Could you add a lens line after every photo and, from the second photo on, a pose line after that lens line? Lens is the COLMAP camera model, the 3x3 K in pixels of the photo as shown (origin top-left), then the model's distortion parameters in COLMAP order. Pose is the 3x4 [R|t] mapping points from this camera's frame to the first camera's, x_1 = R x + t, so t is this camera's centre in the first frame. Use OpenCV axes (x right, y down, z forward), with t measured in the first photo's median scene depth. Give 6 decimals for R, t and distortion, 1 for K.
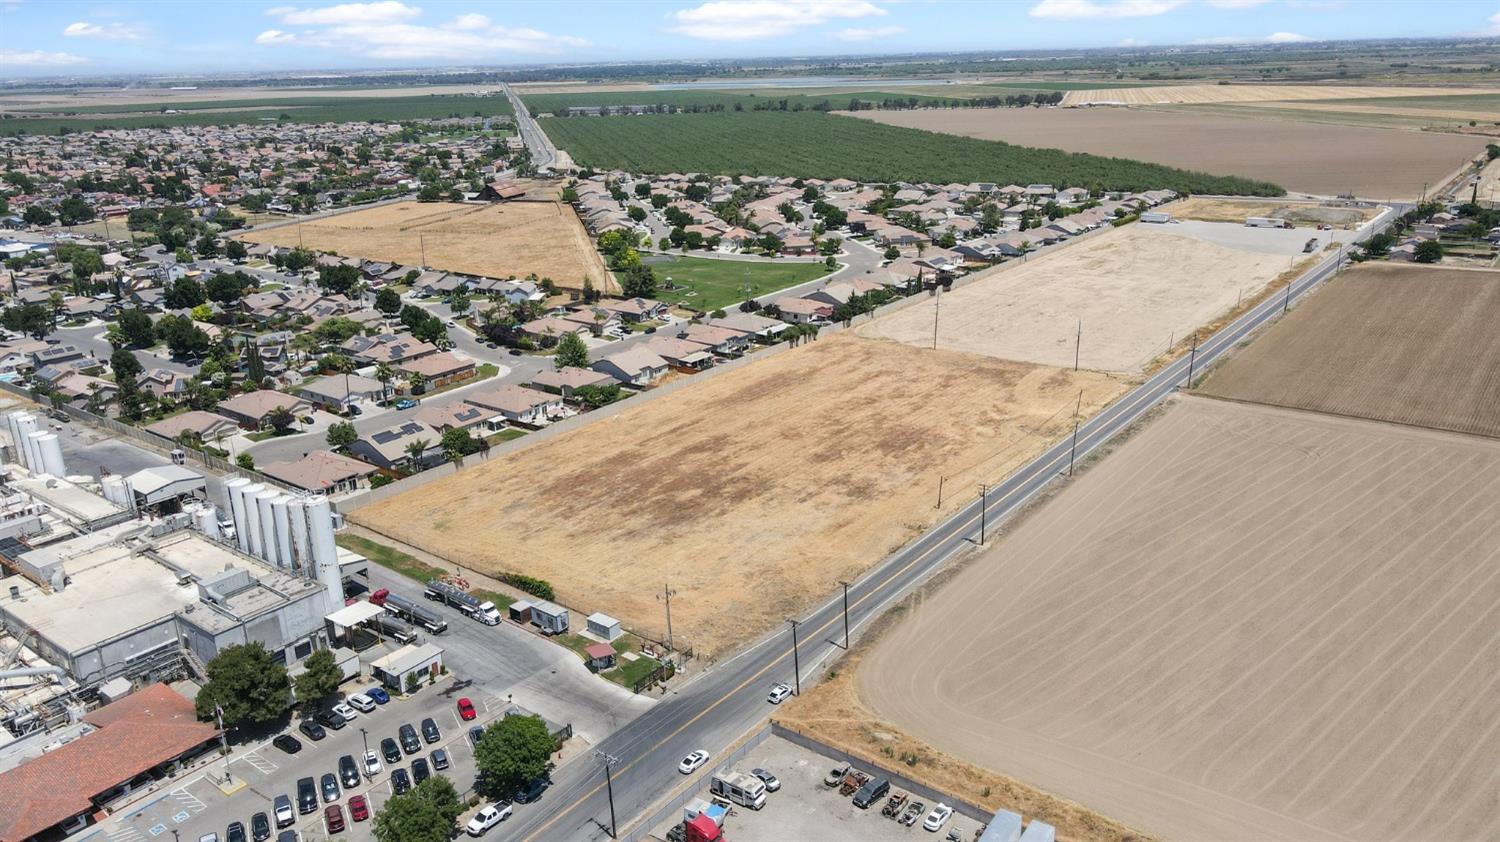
lens RADIAL K [[1096.7, 0, 742.8], [0, 1096.7, 448.4], [0, 0, 1]] dist [0.000623, 0.023987]
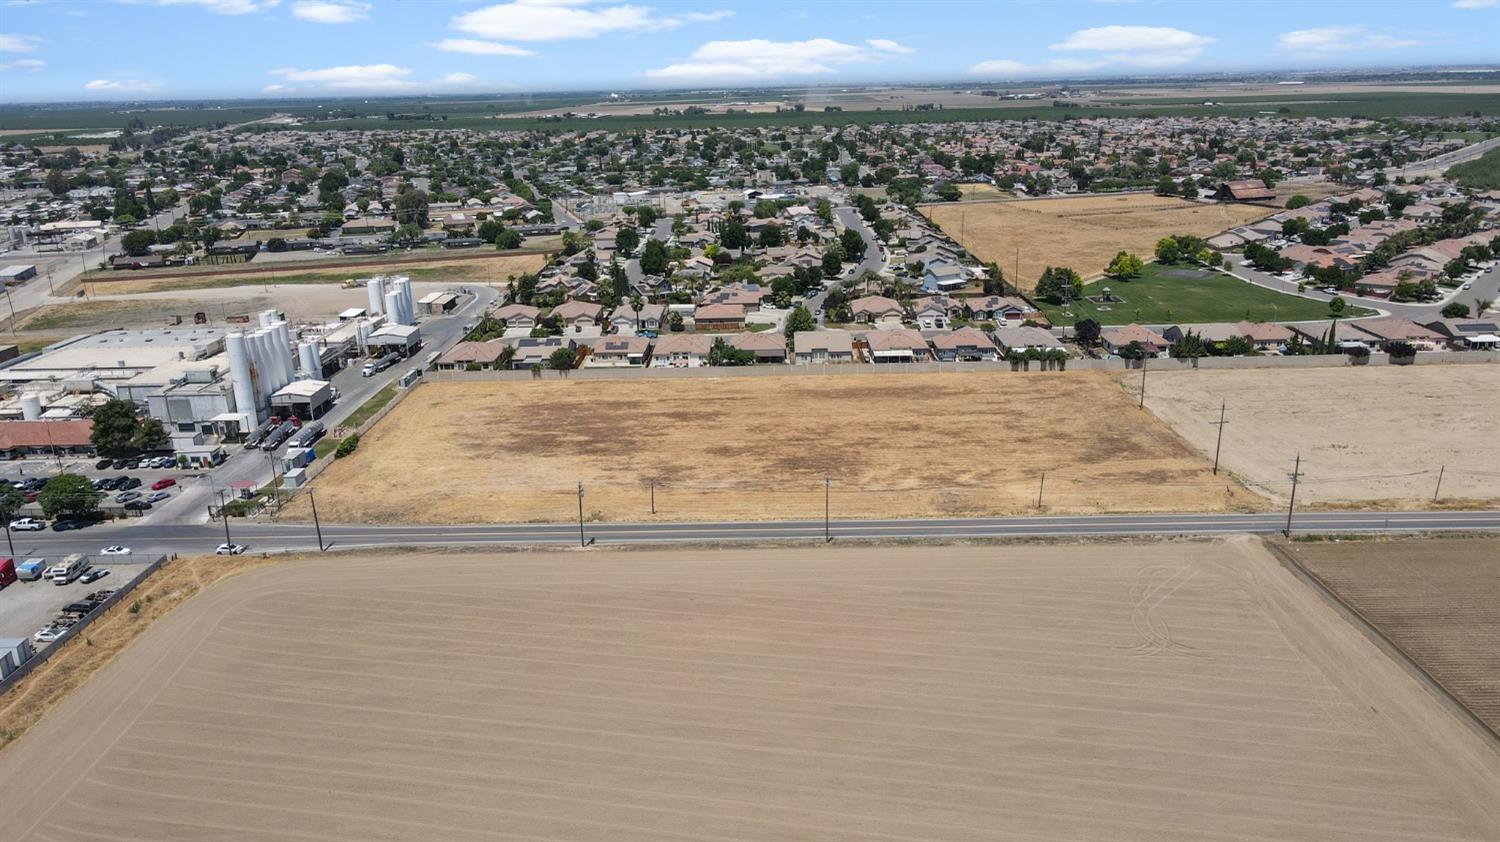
lens RADIAL K [[1107.2, 0, 742.8], [0, 1107.2, 419.8], [0, 0, 1]] dist [-0.007133, 0.048710]
pose [[0.597802, 0.245418, -0.763153, 0.844229], [-0.262666, 0.959398, 0.102773, -0.125920], [0.757390, 0.139017, 0.637993, 0.415617]]
